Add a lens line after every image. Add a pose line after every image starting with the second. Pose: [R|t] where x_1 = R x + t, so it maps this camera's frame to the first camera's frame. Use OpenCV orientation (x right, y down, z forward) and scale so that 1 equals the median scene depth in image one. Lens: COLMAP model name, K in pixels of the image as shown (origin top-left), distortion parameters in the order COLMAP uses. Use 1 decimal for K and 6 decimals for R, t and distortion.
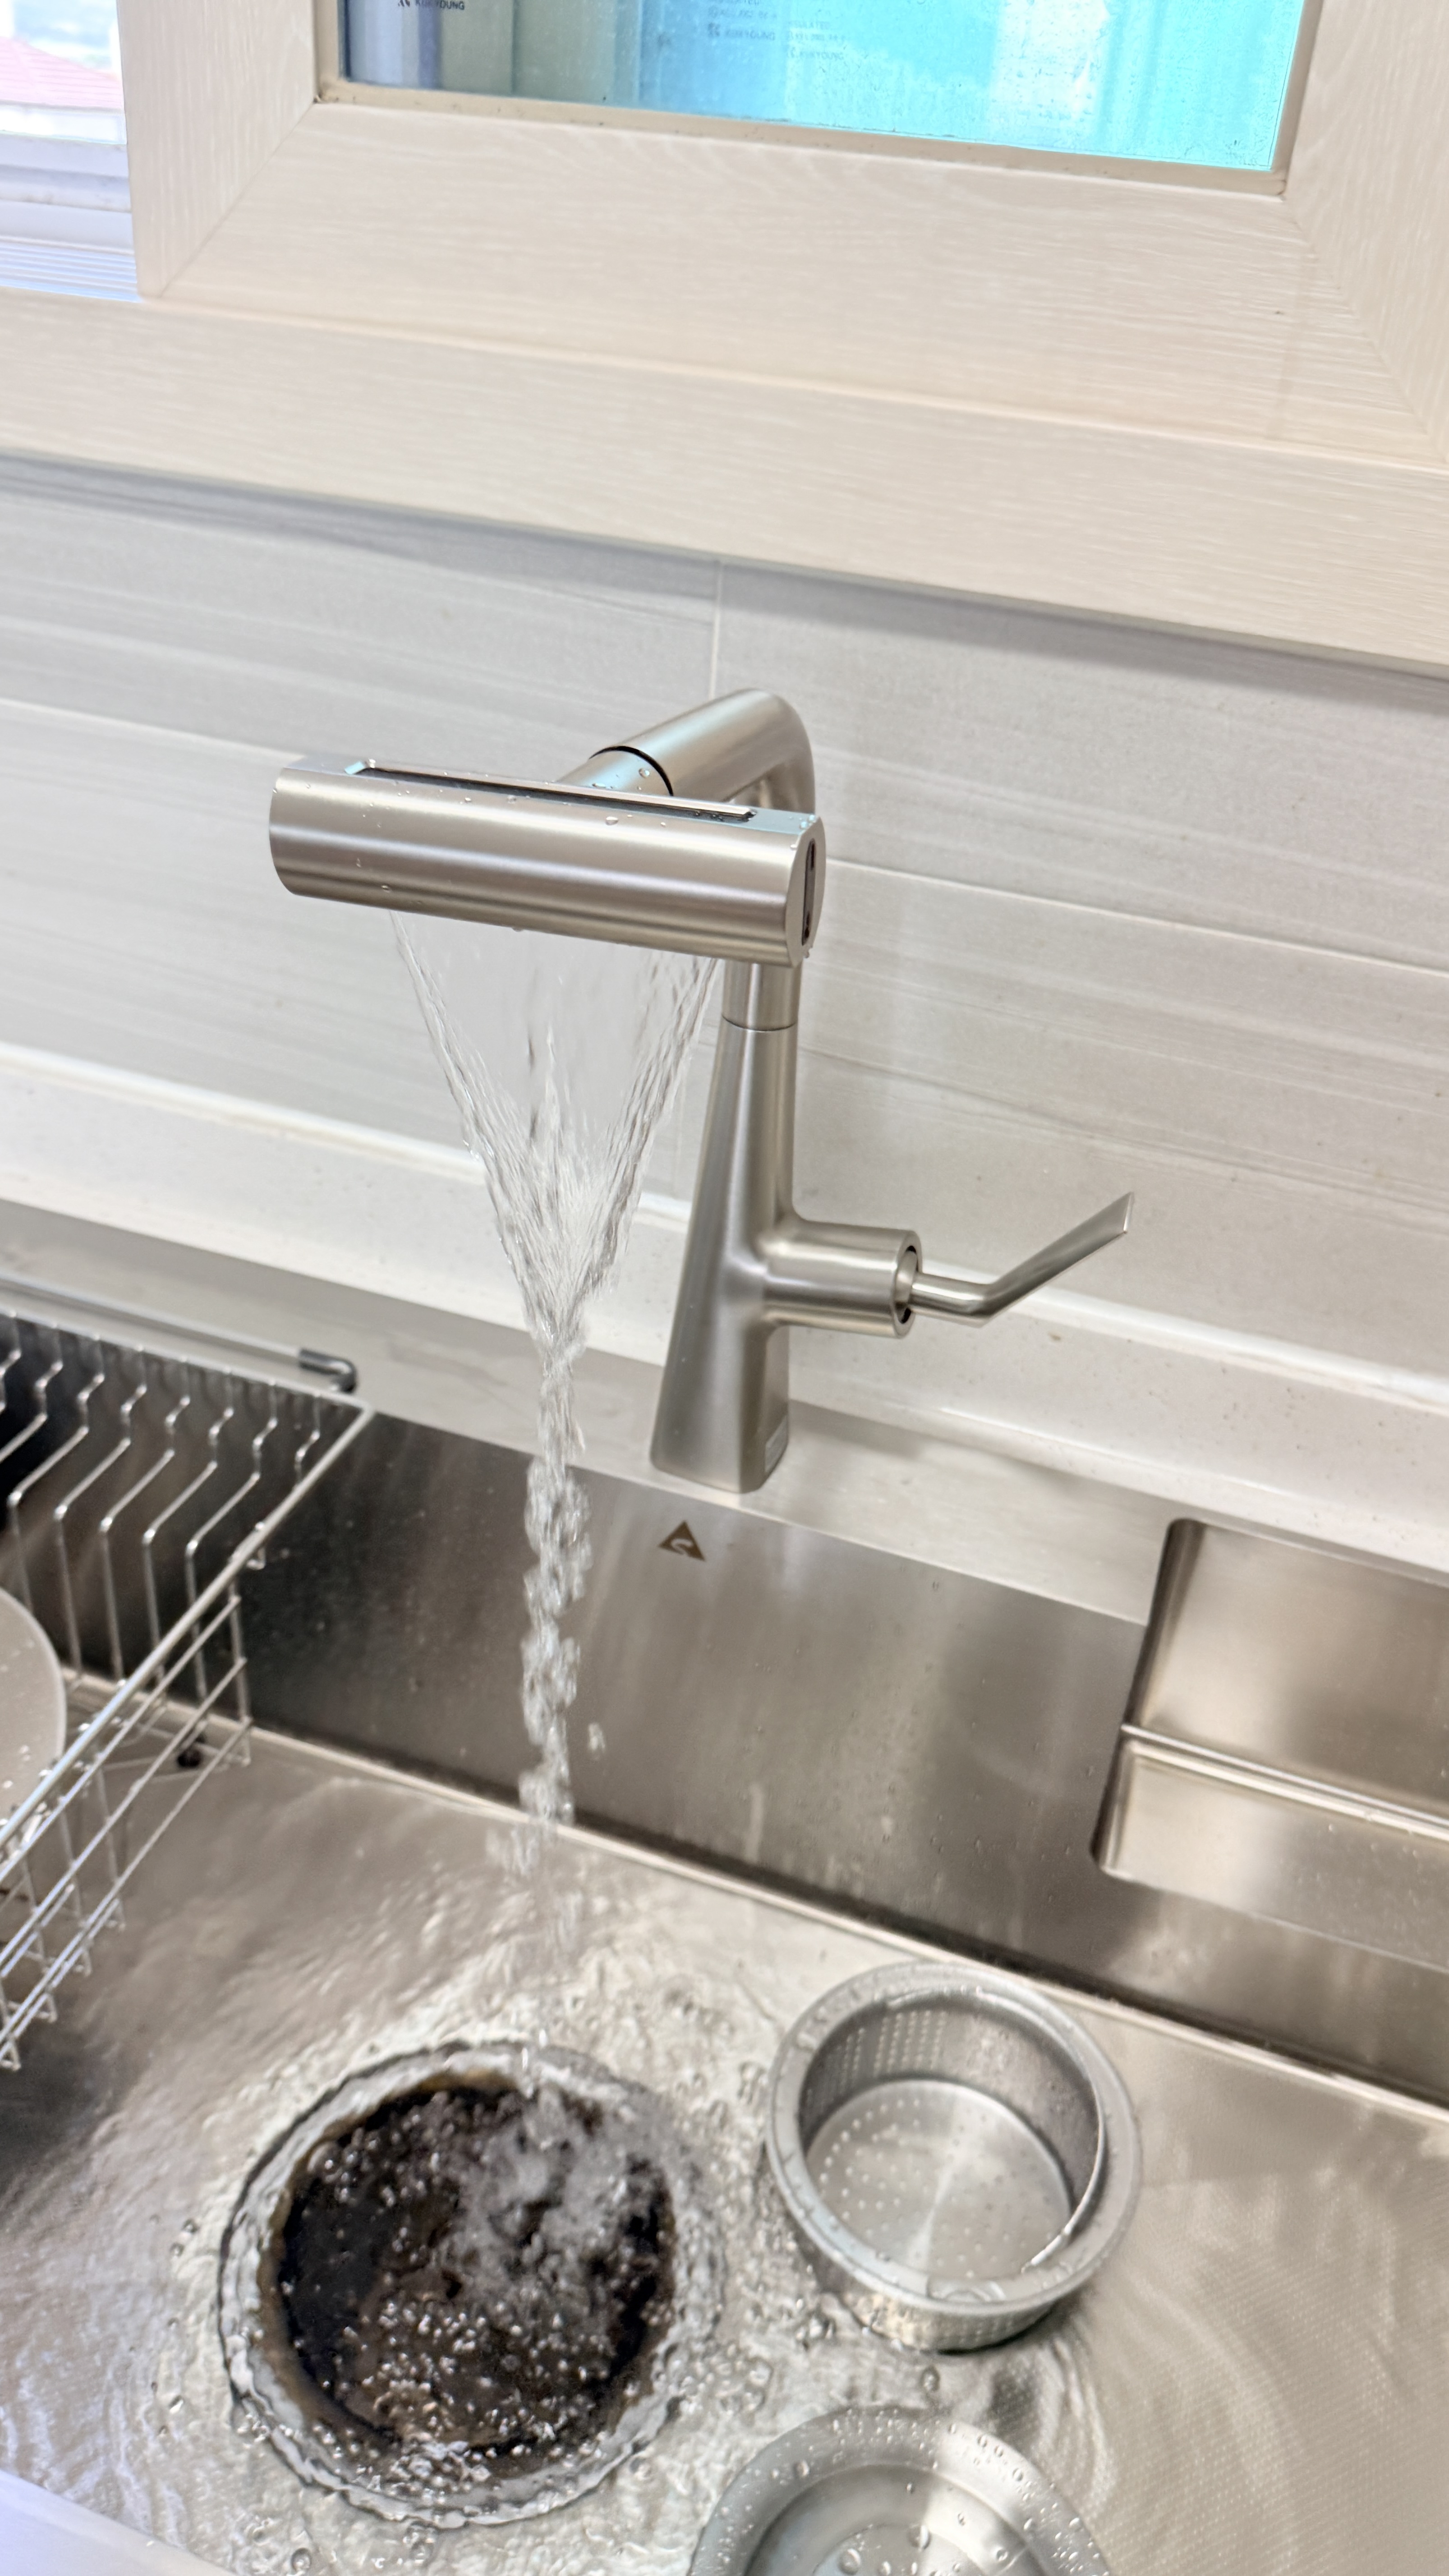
lens RADIAL K [[1846.2, 0, 709.0], [0, 1846.2, 1289.7], [0, 0, 1]] dist [0.076761, -0.148246]
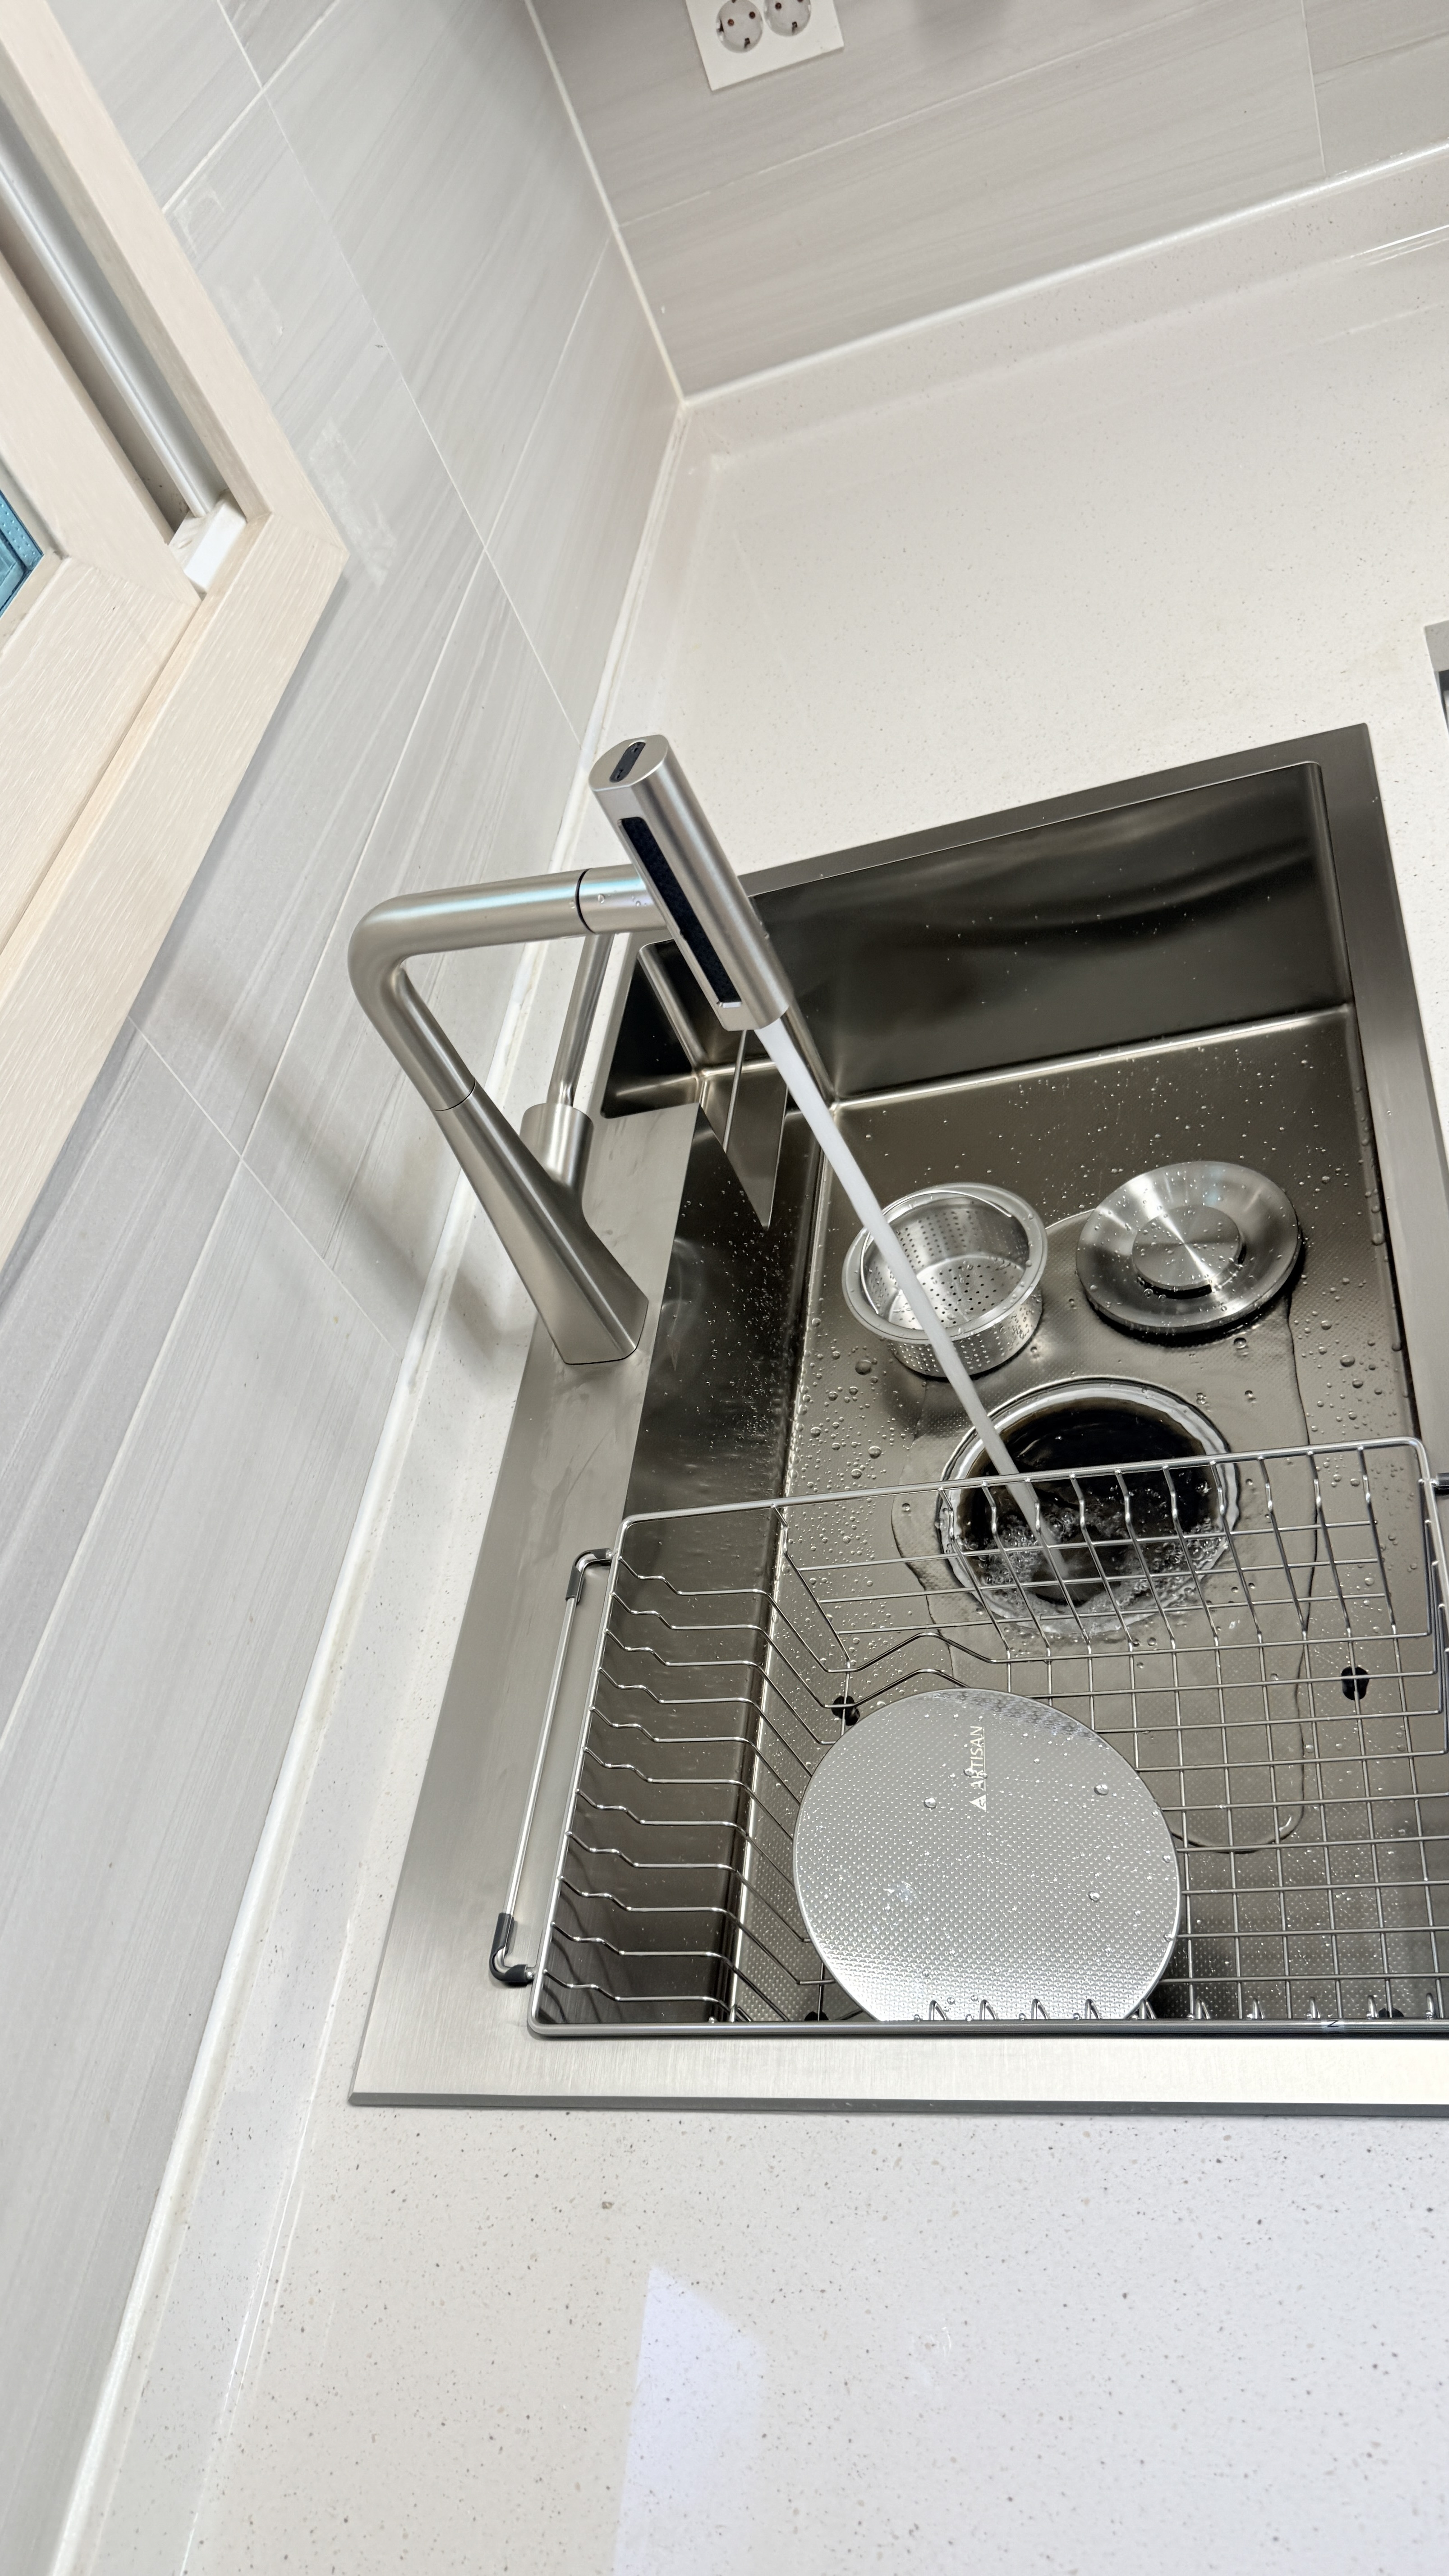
lens RADIAL K [[1879.6, 0, 725.5], [0, 1879.6, 1298.2], [0, 0, 1]] dist [0.004259, -0.018746]
pose [[-0.197151, -0.729282, 0.655194, -0.994789], [0.781266, 0.286855, 0.554380, -0.686696], [-0.592245, 0.621178, 0.513209, 0.229725]]
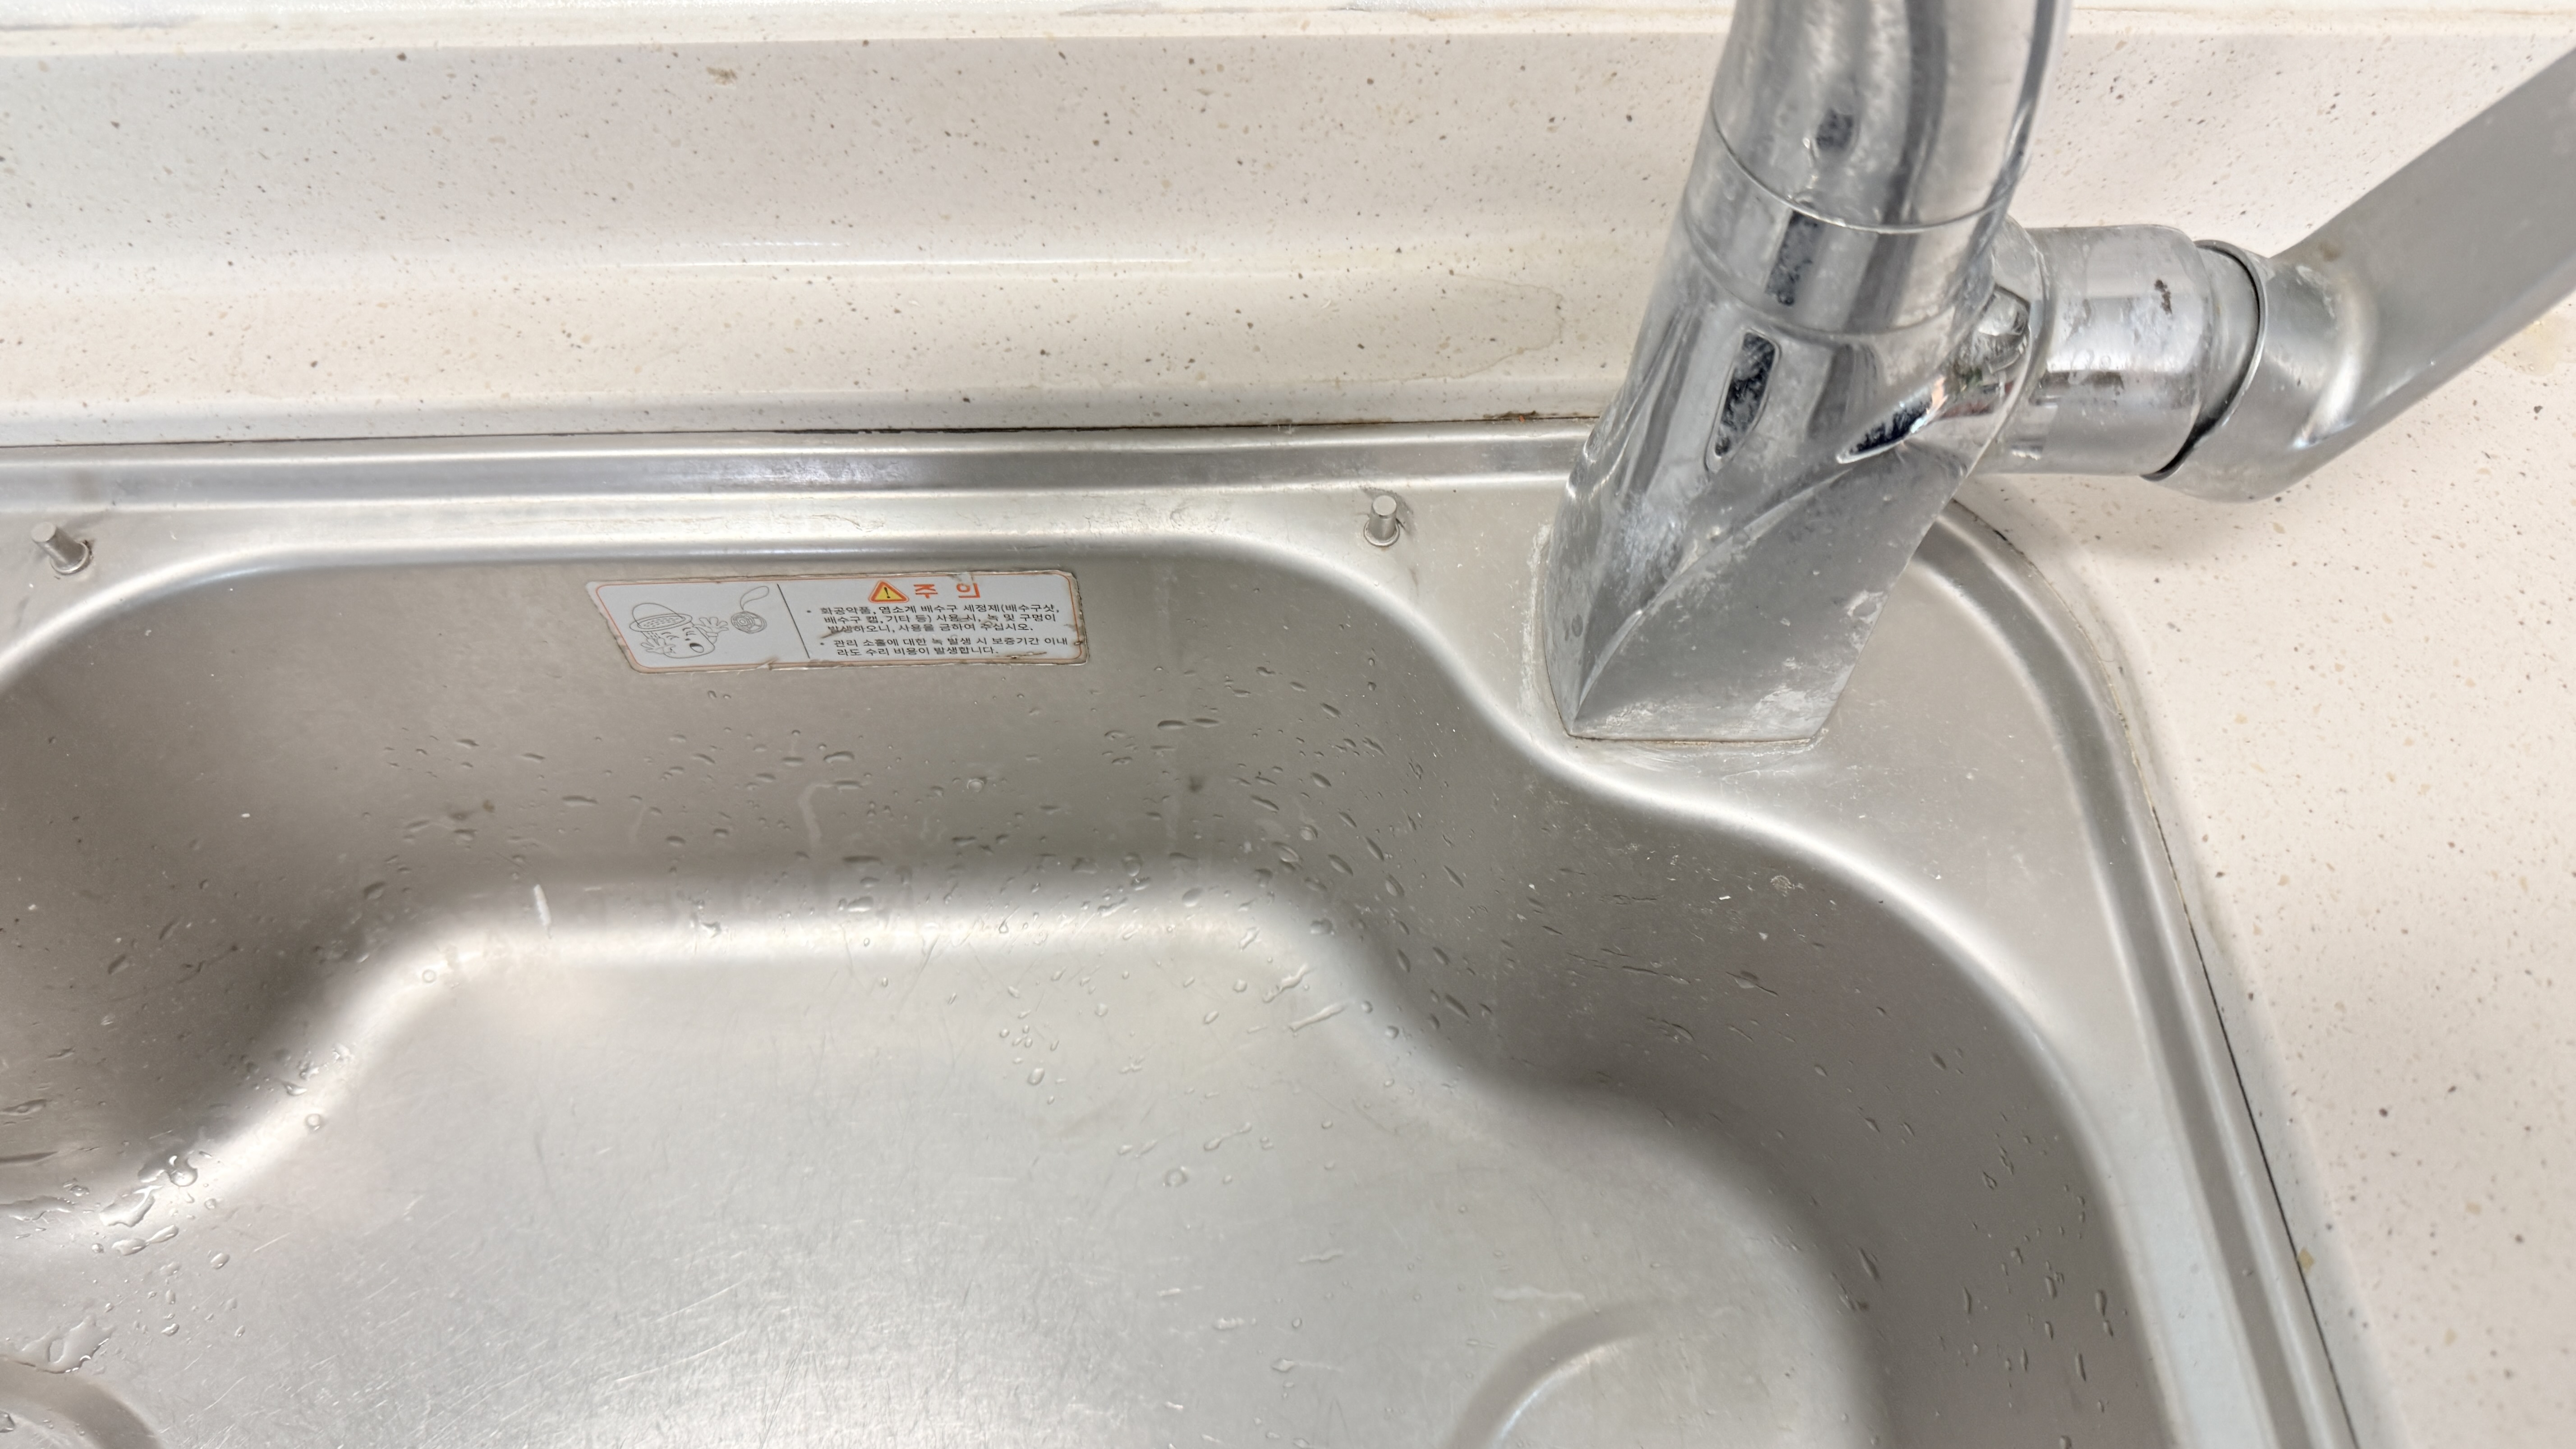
lens RADIAL K [[1882.6, 0, 1355.4], [0, 1882.6, 729.6], [0, 0, 1]] dist [0.062576, -0.146491]
pose [[0.924879, -0.334362, 0.181111, 0.215741], [0.217126, 0.855358, 0.470338, -0.022528], [-0.312178, -0.395682, 0.863702, 0.509365]]
